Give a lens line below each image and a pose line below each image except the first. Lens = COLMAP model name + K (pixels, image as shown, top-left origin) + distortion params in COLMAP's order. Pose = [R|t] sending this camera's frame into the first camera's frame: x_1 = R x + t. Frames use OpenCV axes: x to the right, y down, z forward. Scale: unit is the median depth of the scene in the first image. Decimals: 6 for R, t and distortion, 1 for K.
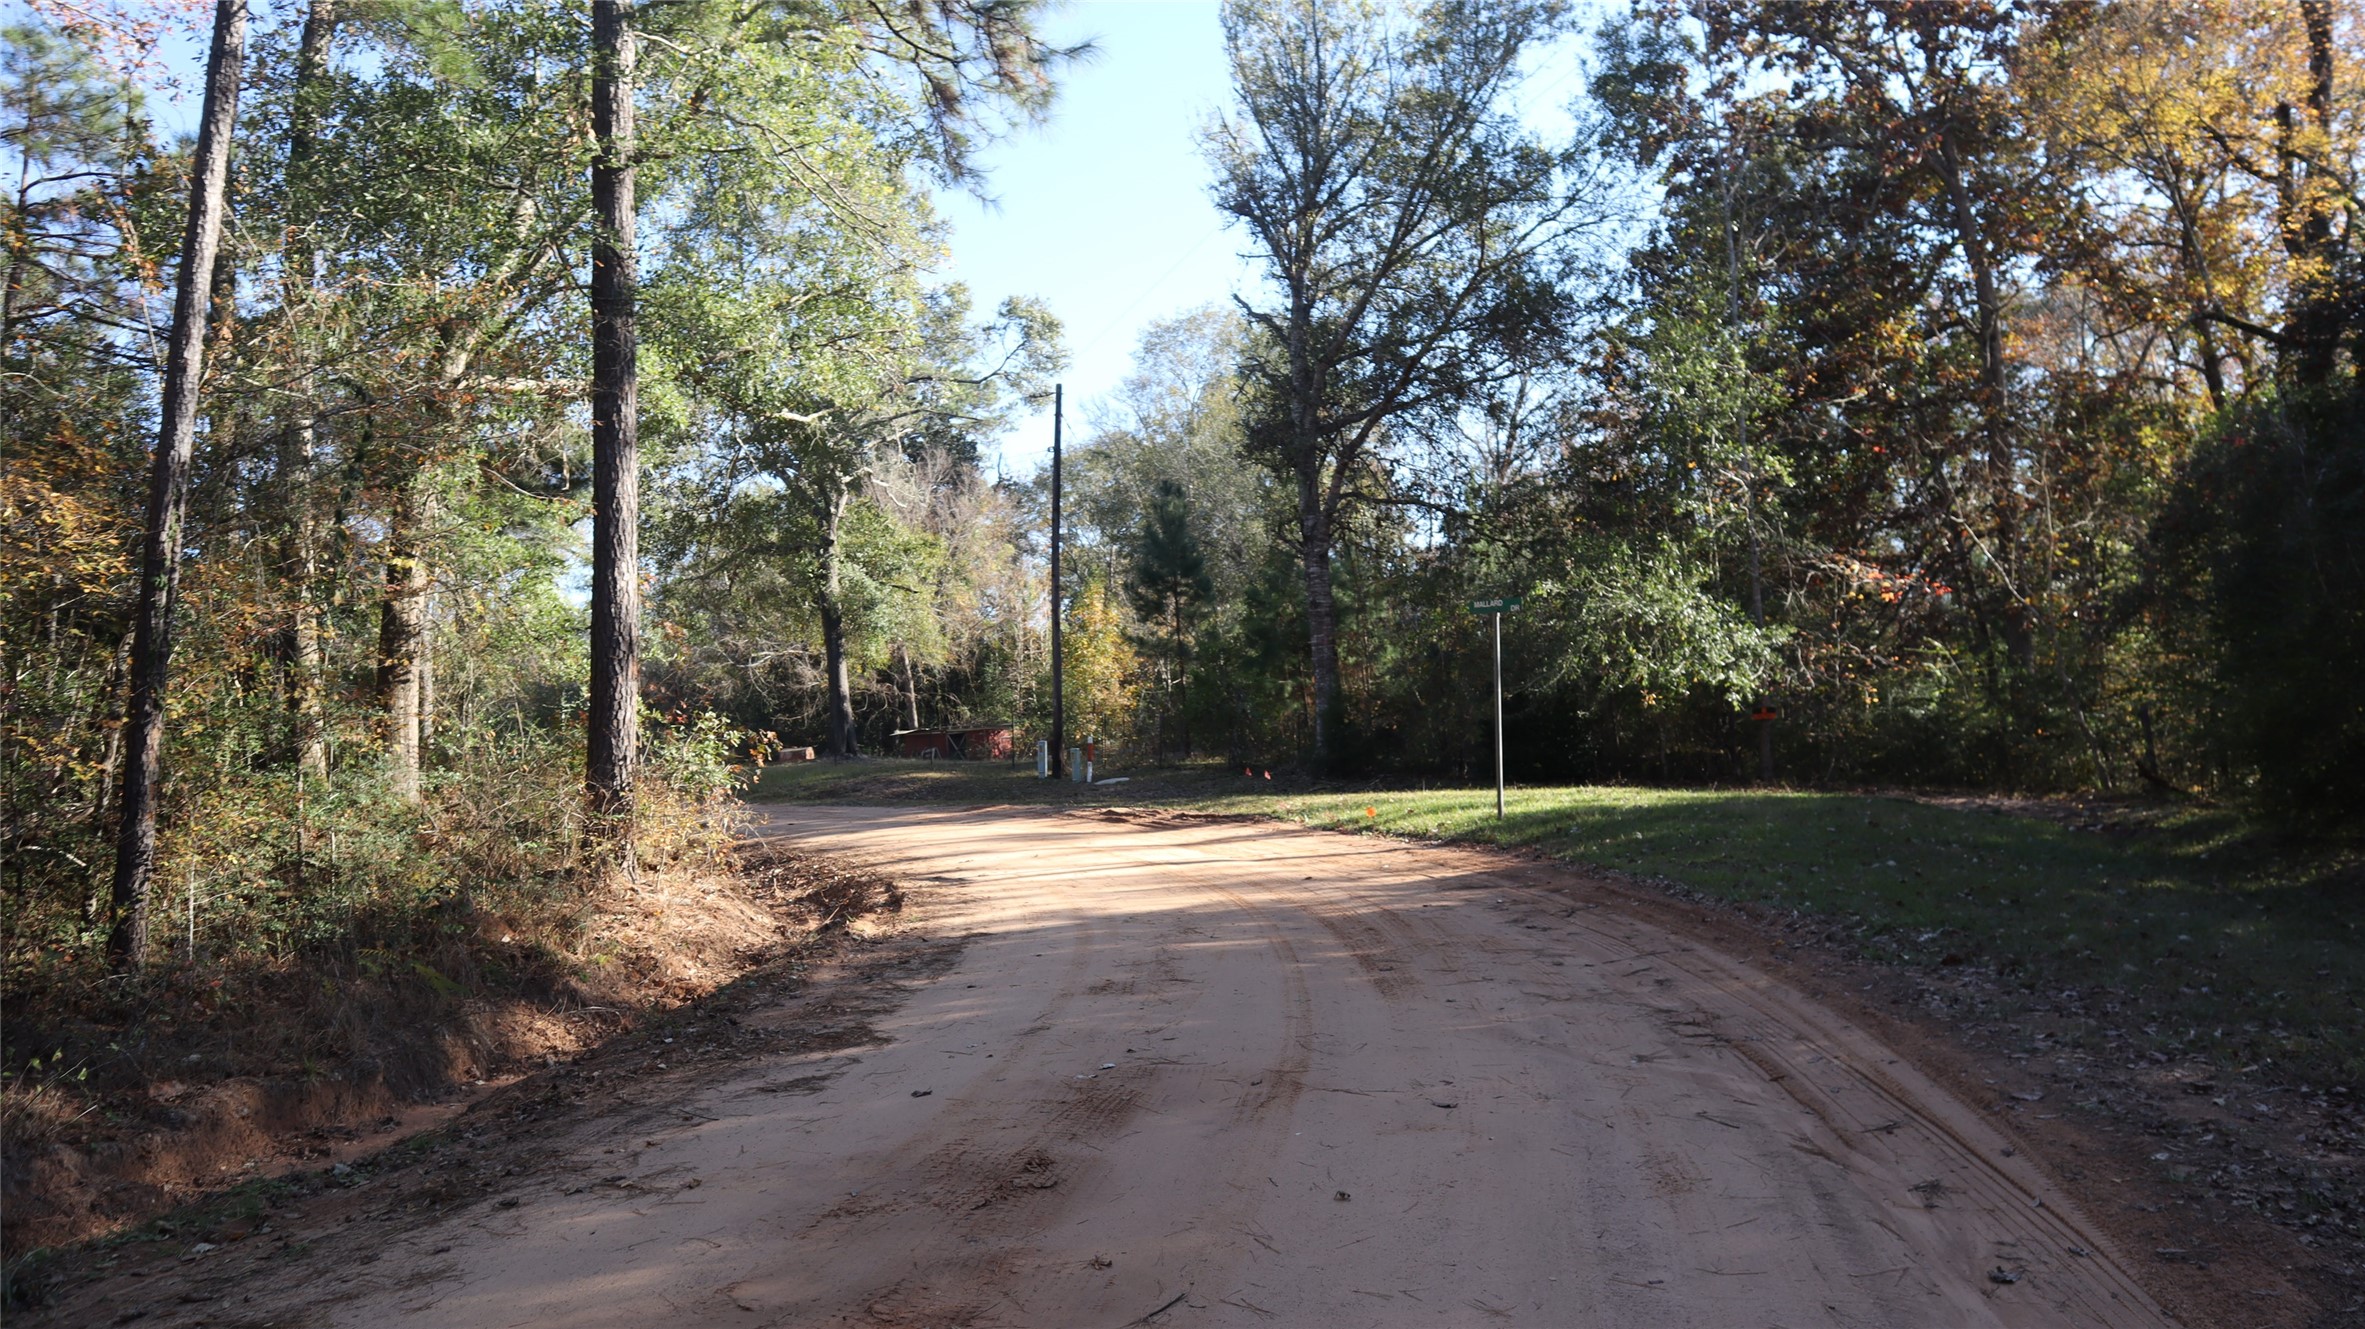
lens RADIAL K [[1742.2, 0, 1182.5], [0, 1742.2, 664.5], [0, 0, 1]] dist [-0.106259, 0.113547]
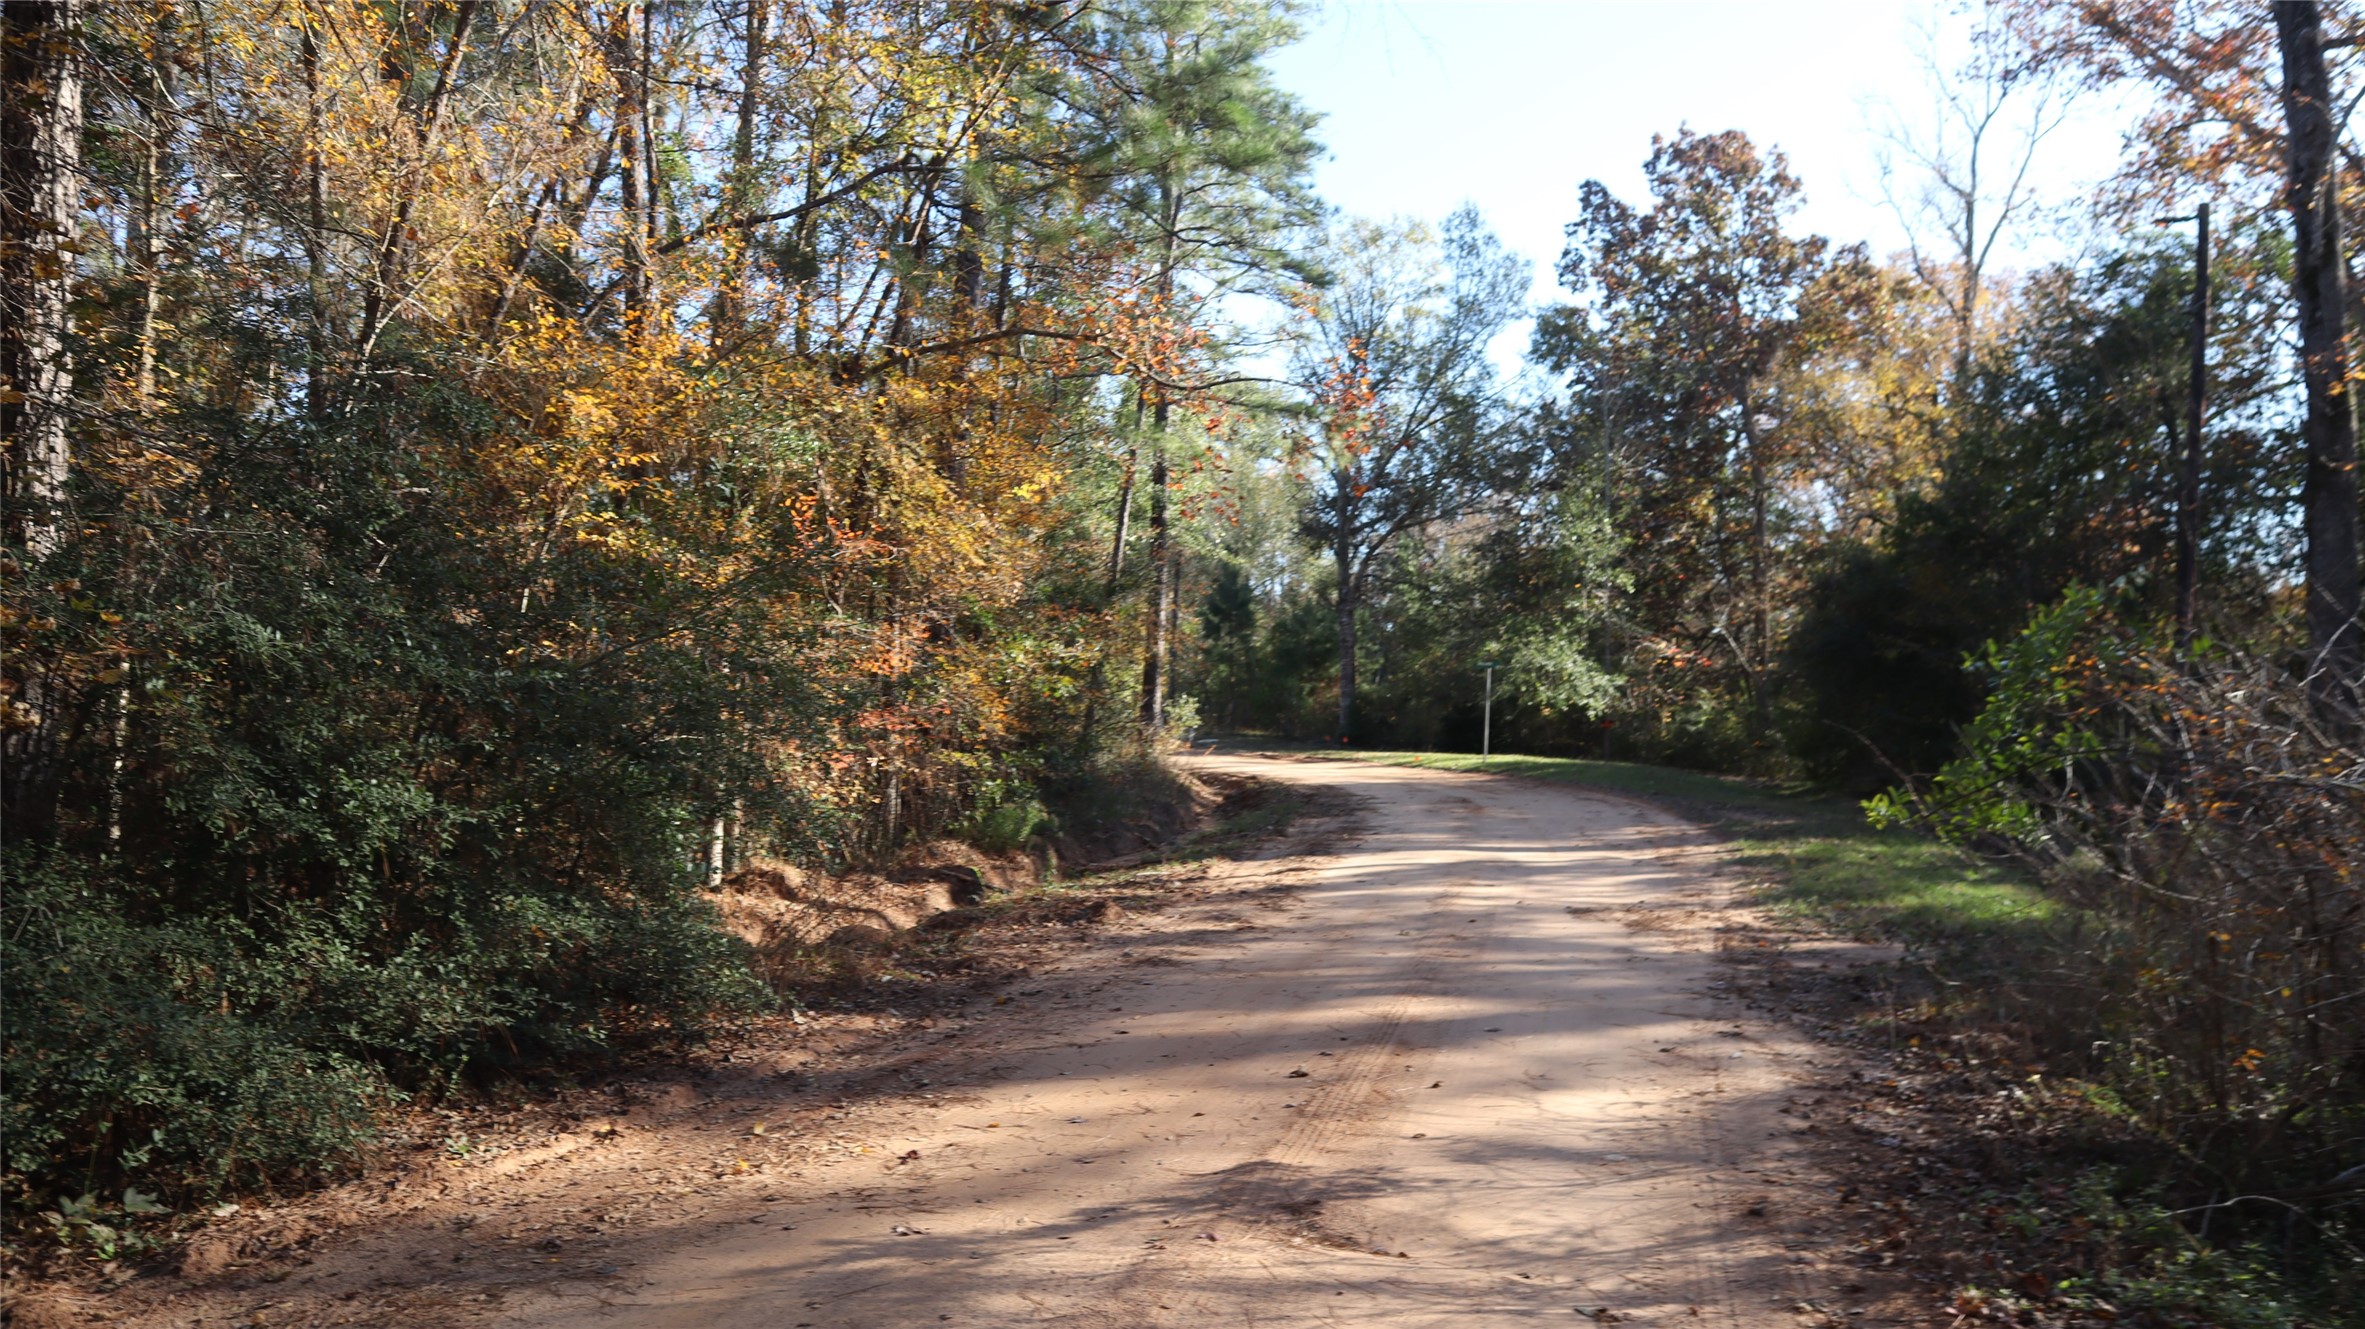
lens RADIAL K [[1742.2, 0, 1182.5], [0, 1742.2, 664.5], [0, 0, 1]] dist [-0.106259, 0.113547]
pose [[0.994483, 0.063018, 0.083865, -0.251429], [-0.063971, 0.997914, 0.008728, -0.019669], [-0.083140, -0.014045, 0.996439, -0.741466]]
